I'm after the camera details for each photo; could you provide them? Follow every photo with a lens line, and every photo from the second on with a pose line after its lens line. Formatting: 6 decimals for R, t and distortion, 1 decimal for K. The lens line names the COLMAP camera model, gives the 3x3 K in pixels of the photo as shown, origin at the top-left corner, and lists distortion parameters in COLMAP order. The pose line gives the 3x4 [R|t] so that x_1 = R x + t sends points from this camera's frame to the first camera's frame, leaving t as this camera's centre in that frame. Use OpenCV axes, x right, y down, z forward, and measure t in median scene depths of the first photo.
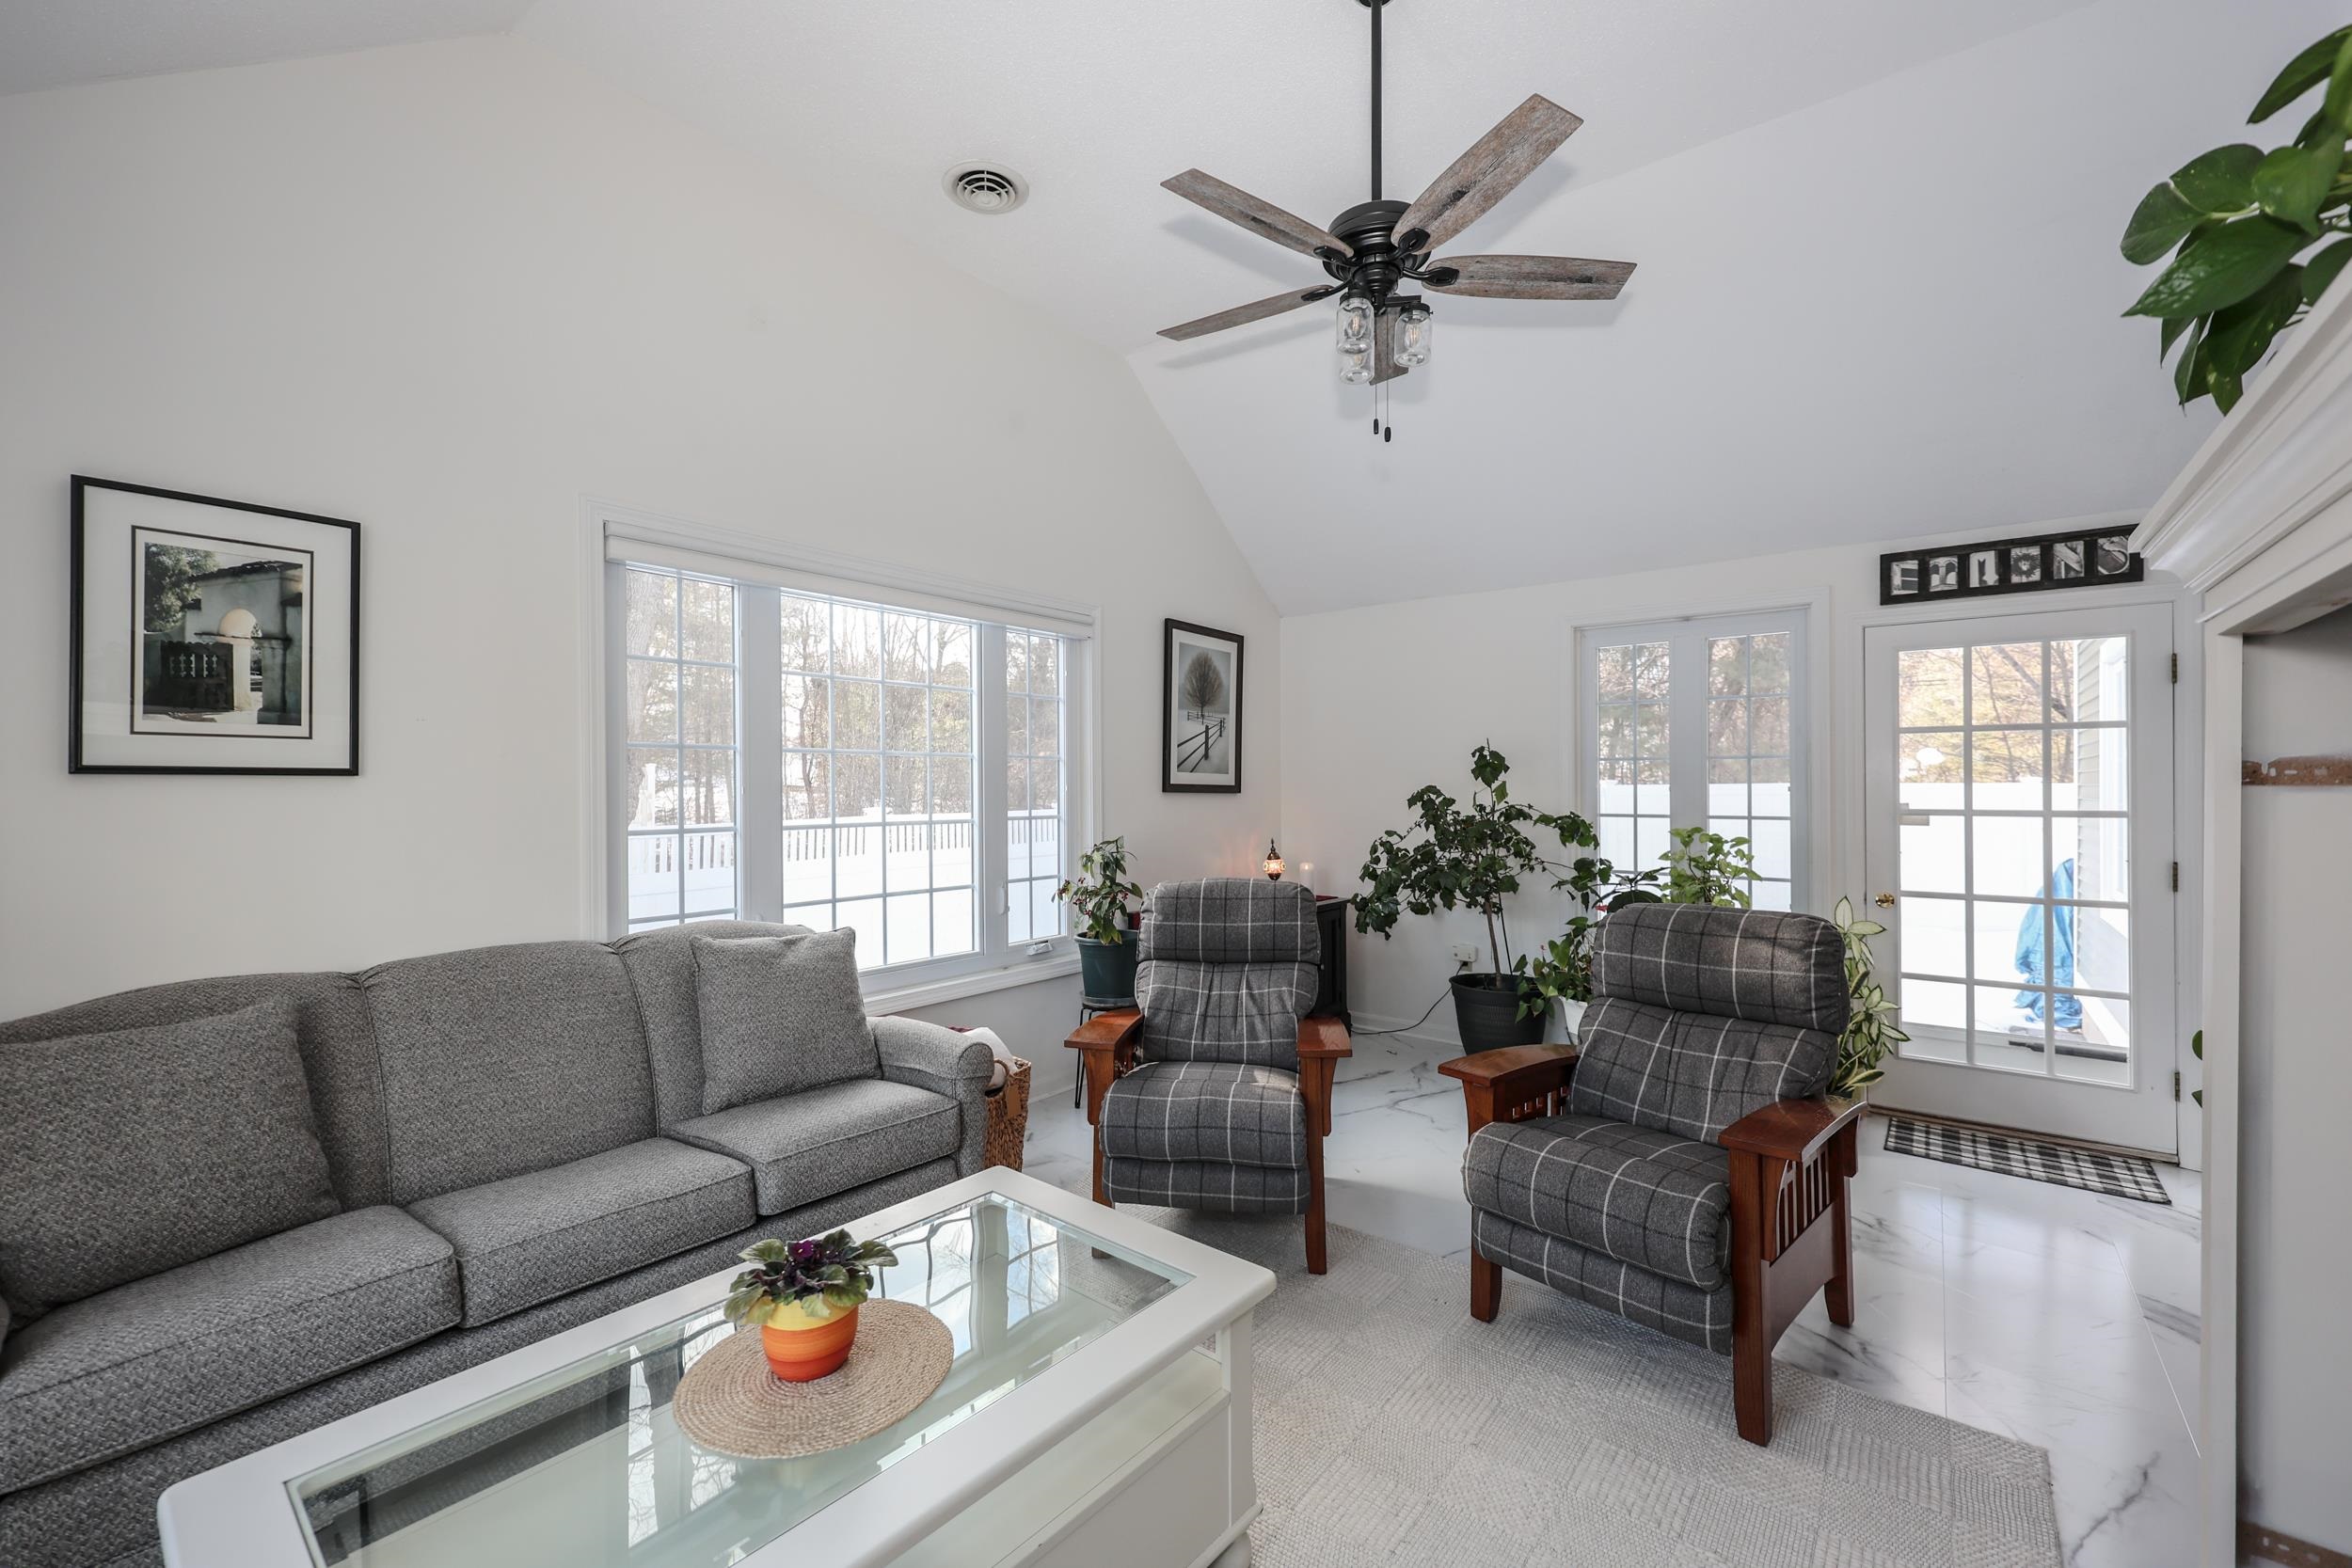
lens RADIAL K [[950.4, 0, 1175.5], [0, 950.4, 781.4], [0, 0, 1]] dist [0.001030, -0.000118]
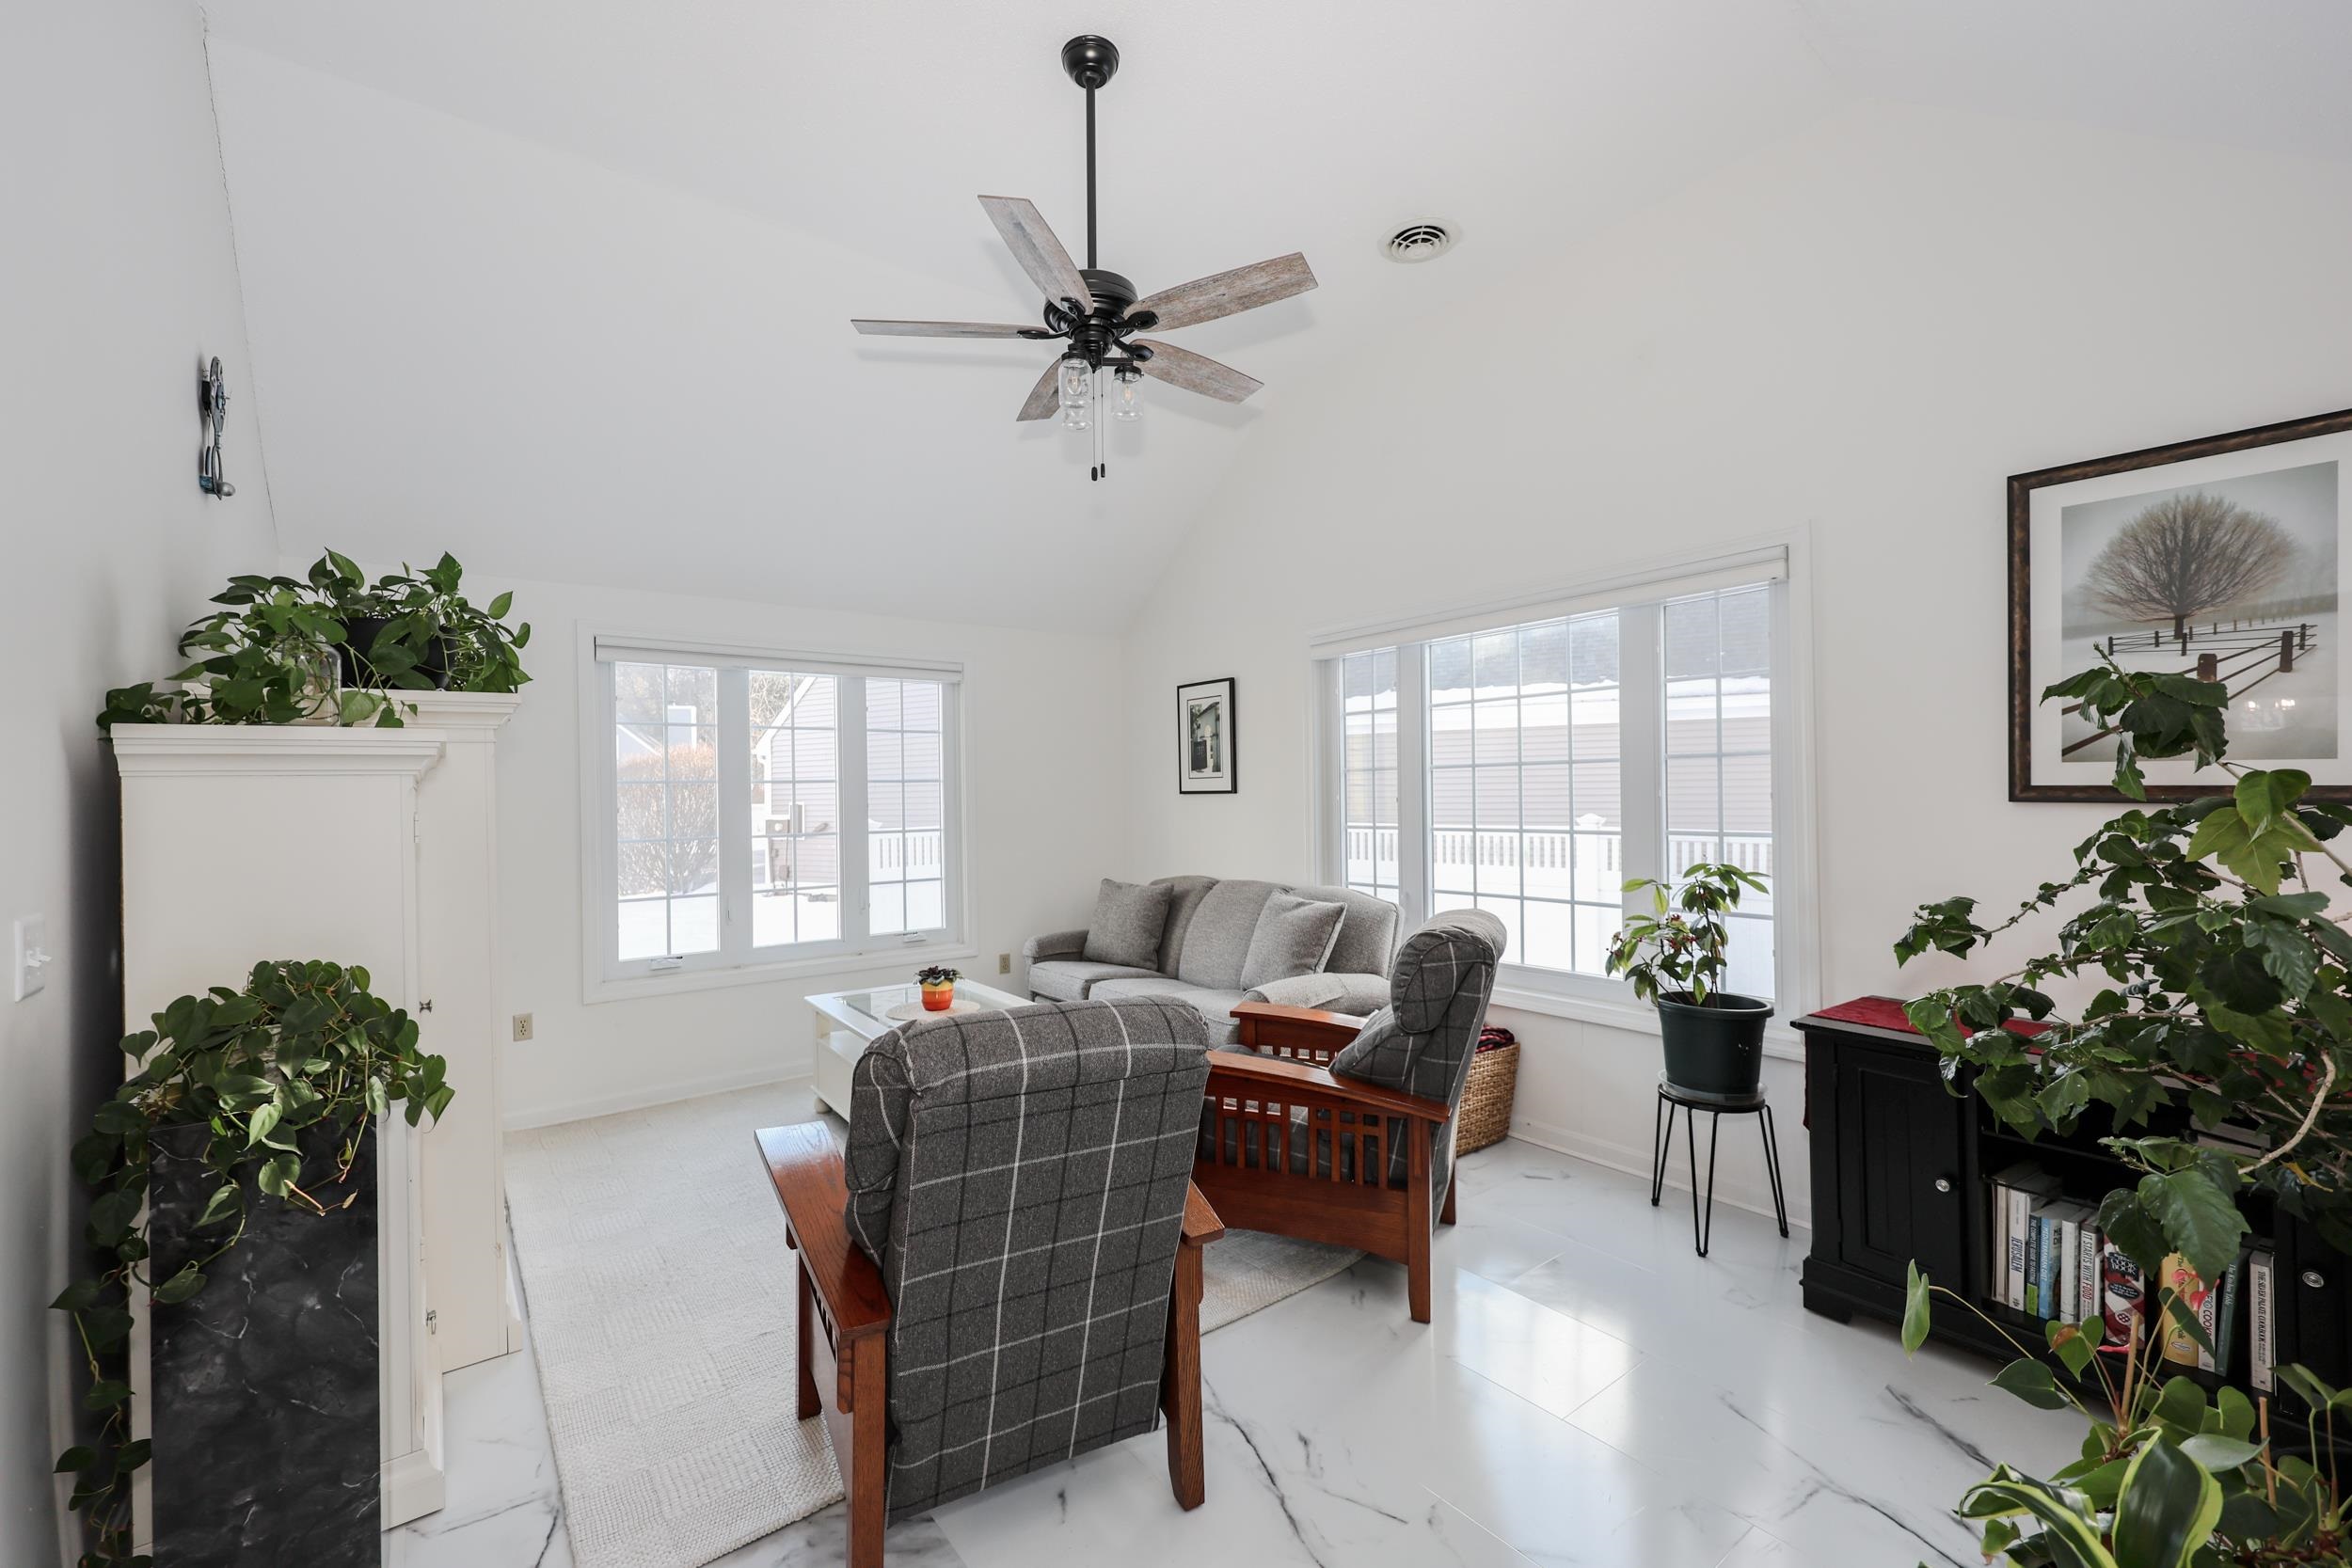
lens RADIAL K [[989.9, 0, 1175.9], [0, 989.9, 781.4], [0, 0, 1]] dist [0.000762, -0.000403]
pose [[-0.256548, -0.008174, -0.966497, 0.876229], [0.020540, 0.999692, -0.013907, -0.003440], [0.966313, -0.023420, -0.256301, 0.937467]]
